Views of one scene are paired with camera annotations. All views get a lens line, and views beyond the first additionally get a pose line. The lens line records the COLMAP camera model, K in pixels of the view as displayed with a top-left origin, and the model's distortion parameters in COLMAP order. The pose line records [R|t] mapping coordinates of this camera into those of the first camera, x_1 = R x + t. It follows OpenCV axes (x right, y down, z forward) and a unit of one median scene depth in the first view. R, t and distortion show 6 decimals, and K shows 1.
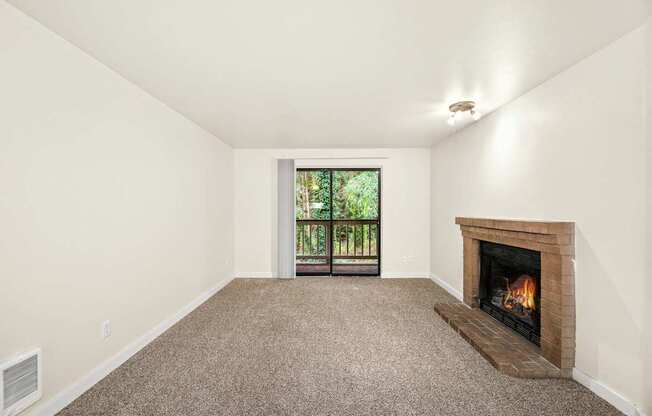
lens RADIAL K [[274.7, 0, 326.0], [0, 274.7, 208.0], [0, 0, 1]] dist [-0.000112, -0.000024]
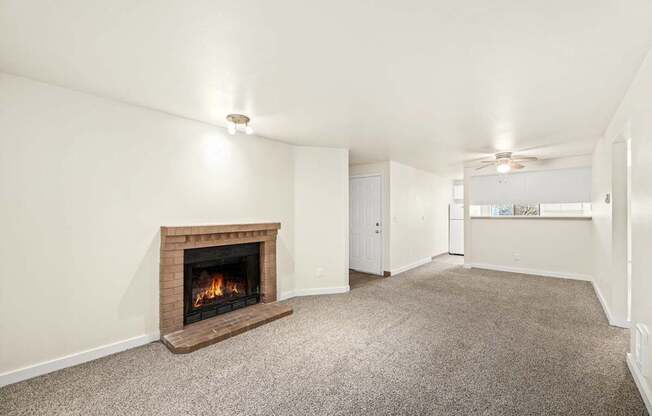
lens RADIAL K [[274.7, 0, 326.0], [0, 274.7, 208.0], [0, 0, 1]] dist [-0.000112, -0.000024]
pose [[-0.773605, 0.004388, 0.633652, -0.444552], [-0.007621, 0.999839, -0.016228, -0.014223], [-0.633622, -0.017383, -0.773448, 1.642487]]
